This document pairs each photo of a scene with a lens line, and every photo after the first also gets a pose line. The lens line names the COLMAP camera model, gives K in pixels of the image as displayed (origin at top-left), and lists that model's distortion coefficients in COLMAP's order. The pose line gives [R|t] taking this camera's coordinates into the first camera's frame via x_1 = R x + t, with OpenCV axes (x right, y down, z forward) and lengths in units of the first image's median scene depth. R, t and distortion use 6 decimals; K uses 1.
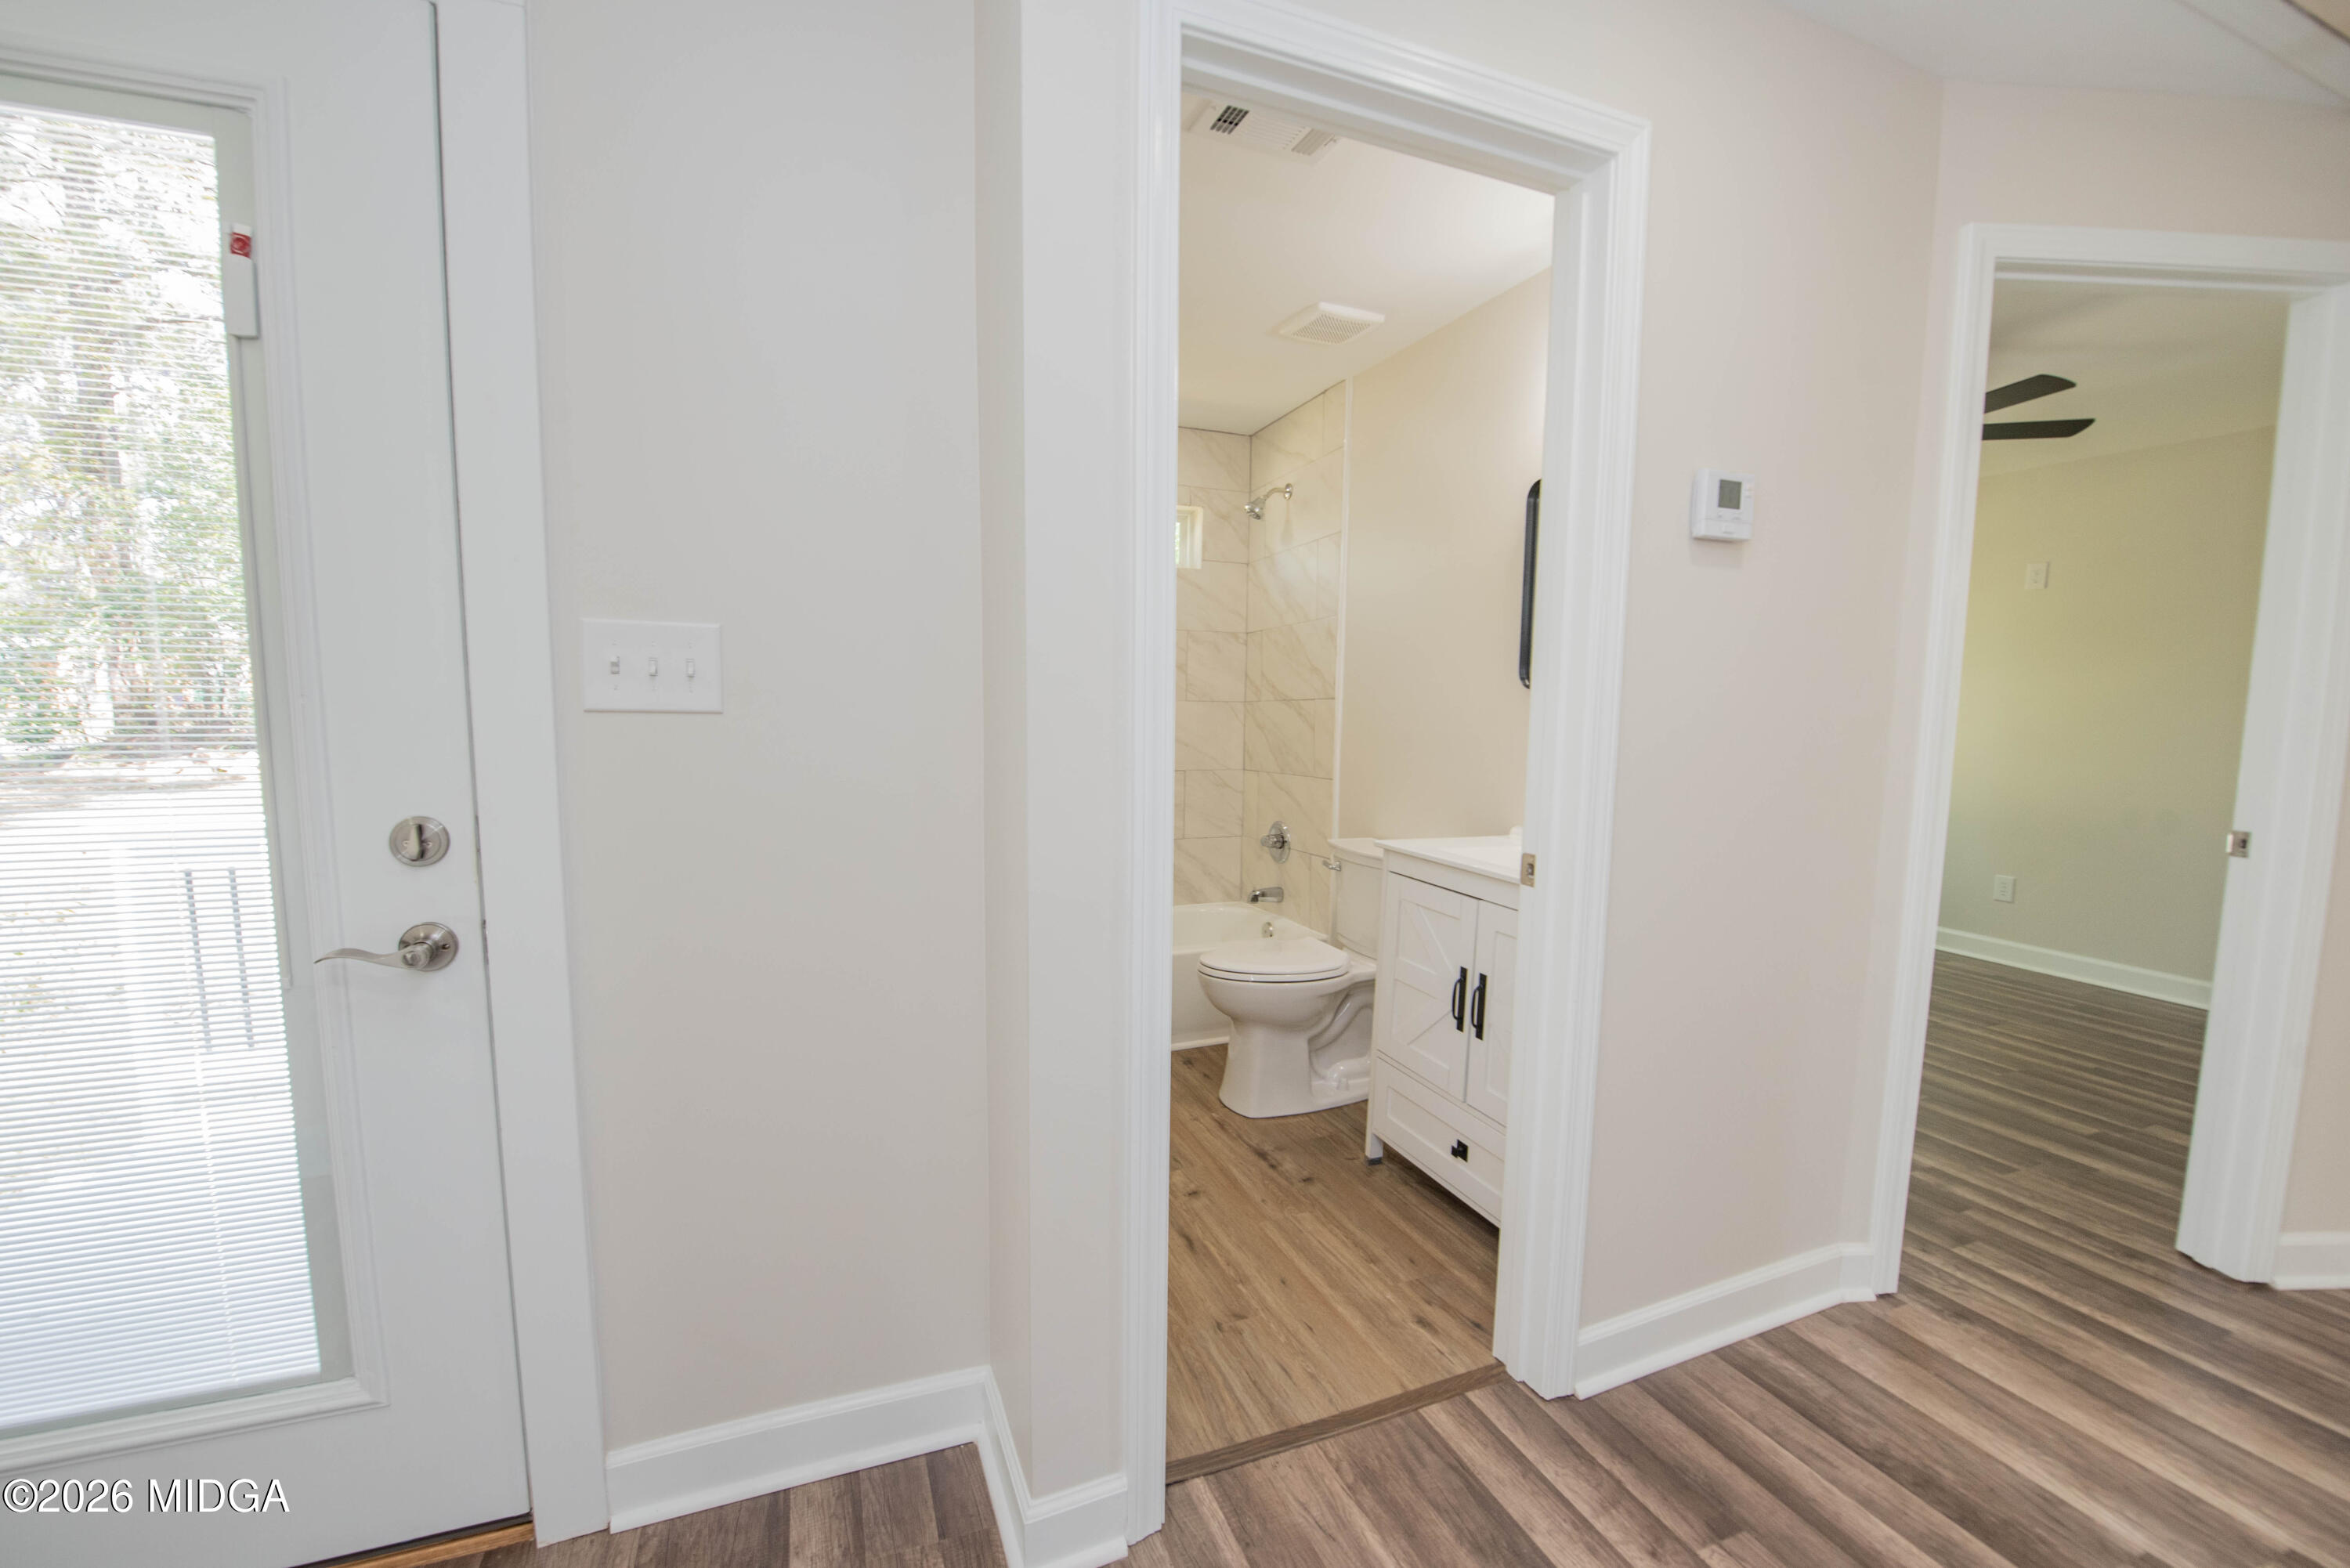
lens RADIAL K [[945.0, 0, 1166.8], [0, 945.0, 796.7], [0, 0, 1]] dist [-0.012626, -0.002825]
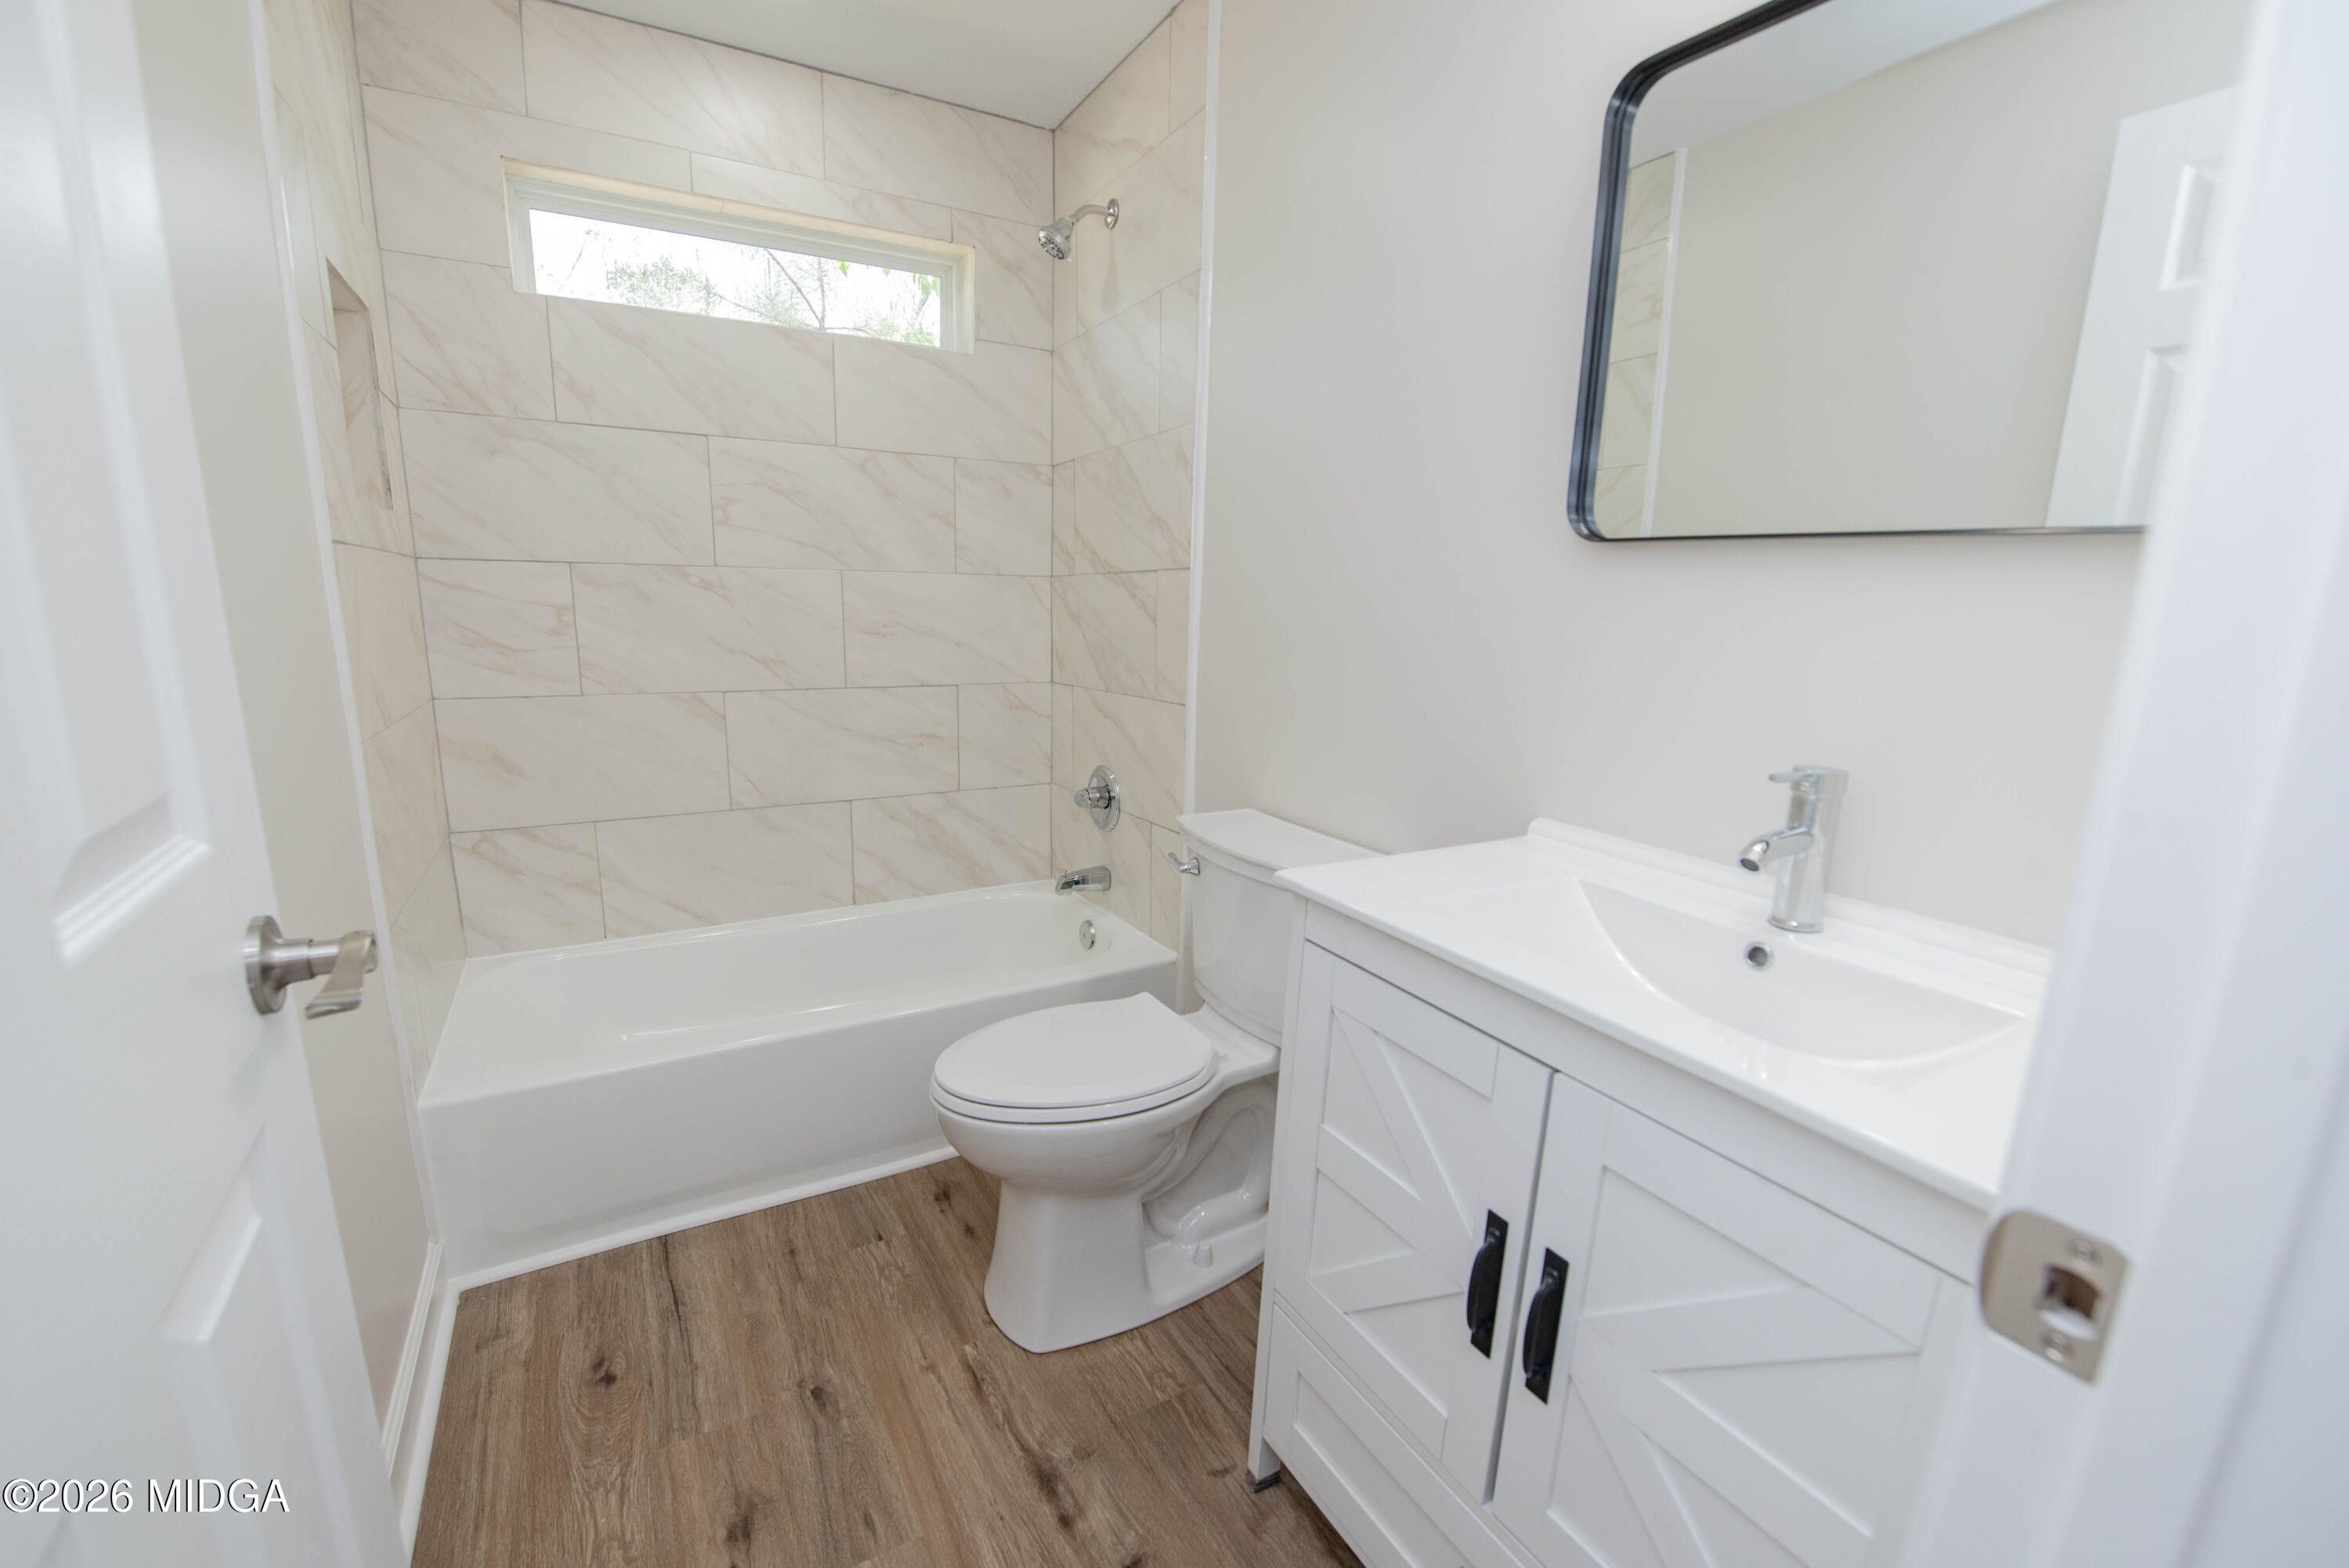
lens RADIAL K [[972.9, 0, 1162.2], [0, 972.9, 797.1], [0, 0, 1]] dist [-0.013570, -0.000082]
pose [[0.989102, -0.019611, 0.145918, 0.064490], [0.003390, 0.993860, 0.110597, -0.026981], [-0.147191, -0.108897, 0.983095, 0.360750]]
